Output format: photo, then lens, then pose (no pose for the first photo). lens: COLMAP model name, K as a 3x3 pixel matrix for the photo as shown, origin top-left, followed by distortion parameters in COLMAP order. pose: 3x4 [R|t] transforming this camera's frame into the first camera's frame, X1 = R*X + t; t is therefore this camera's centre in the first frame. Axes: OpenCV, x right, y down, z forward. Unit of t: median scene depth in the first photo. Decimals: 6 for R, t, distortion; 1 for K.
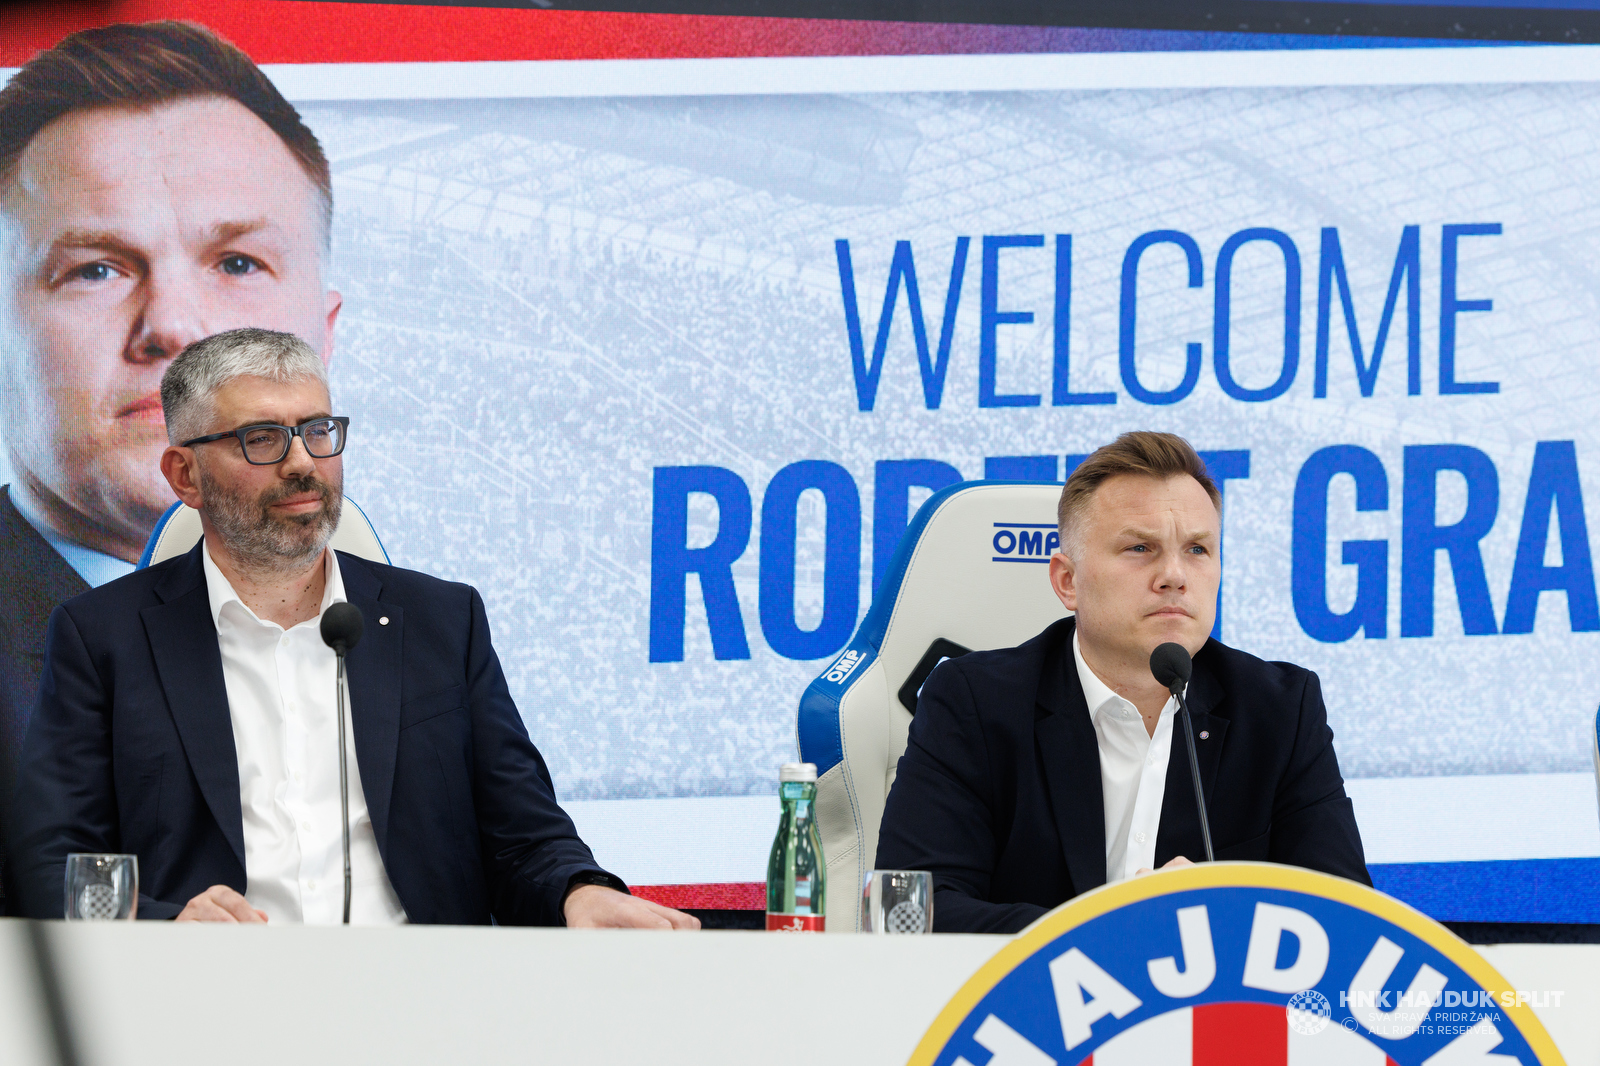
lens RADIAL K [[4855.7, 0, 705.6], [0, 4855.7, 586.9], [0, 0, 1]] dist [0.036410, 0.000000]
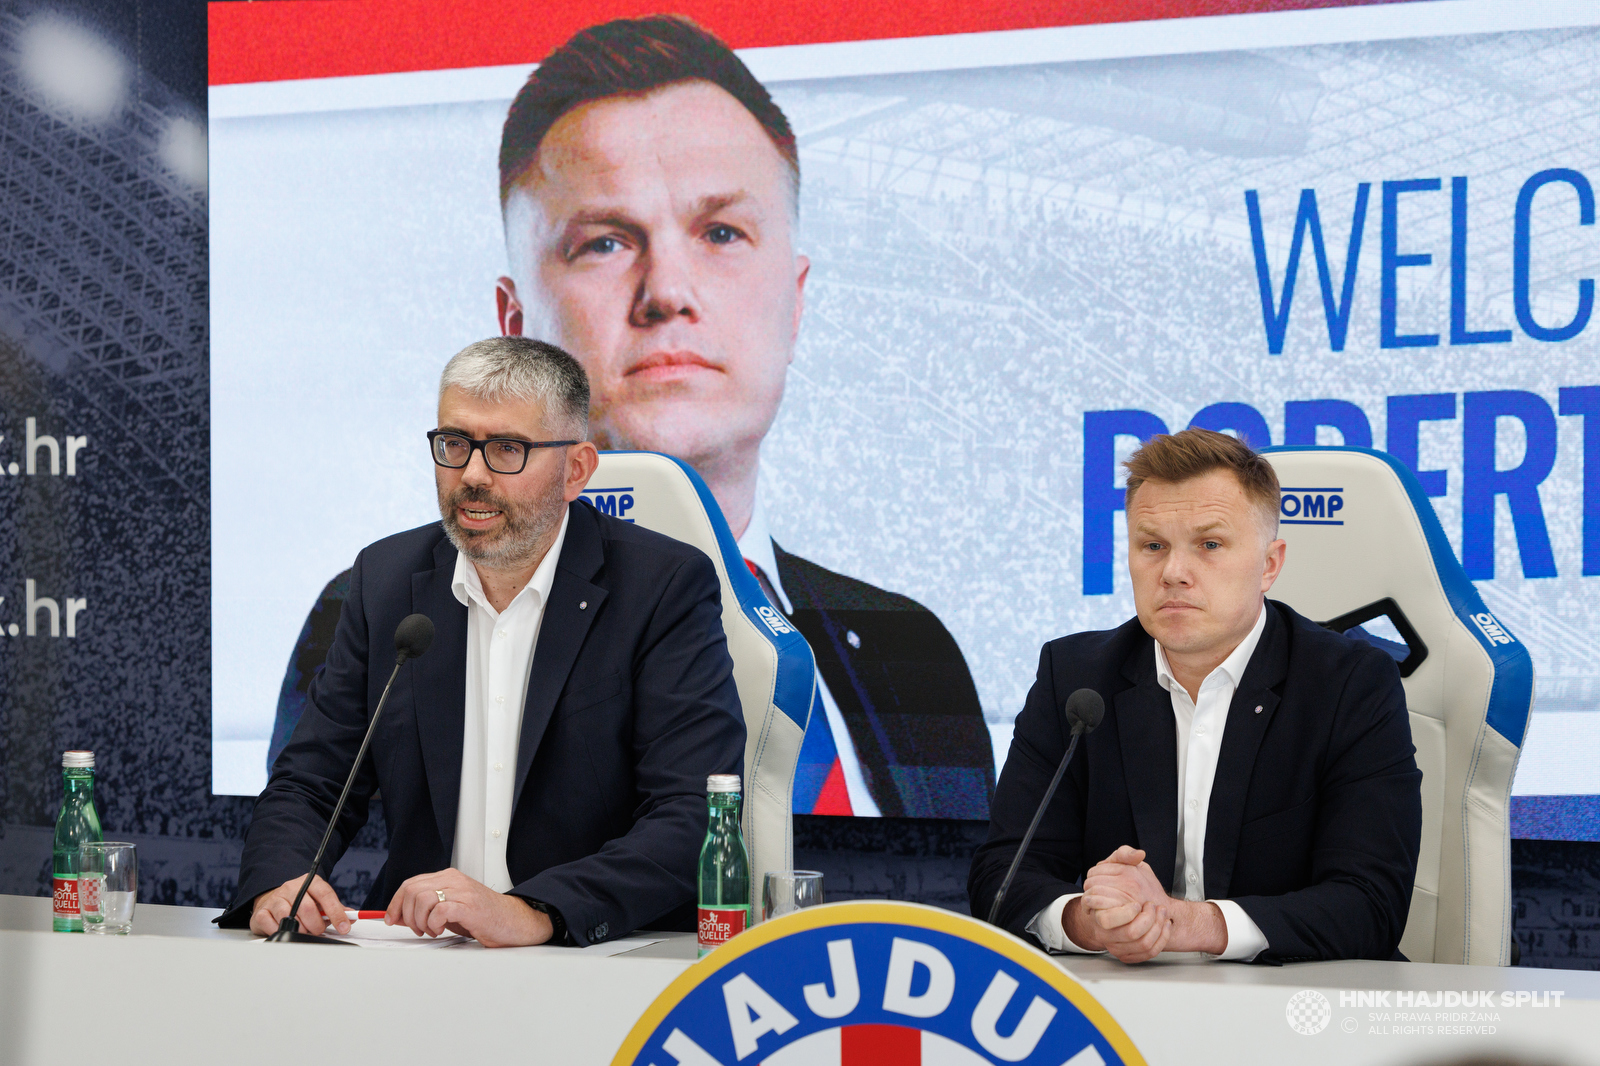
lens RADIAL K [[5482.4, 0, 812.6], [0, 5482.4, 535.3], [0, 0, 1]] dist [0.028425, 0.000000]
pose [[0.892914, -0.001412, -0.450226, 0.476374], [0.037358, 0.996779, 0.070965, -0.085023], [0.448676, -0.080186, 0.890090, -0.099050]]
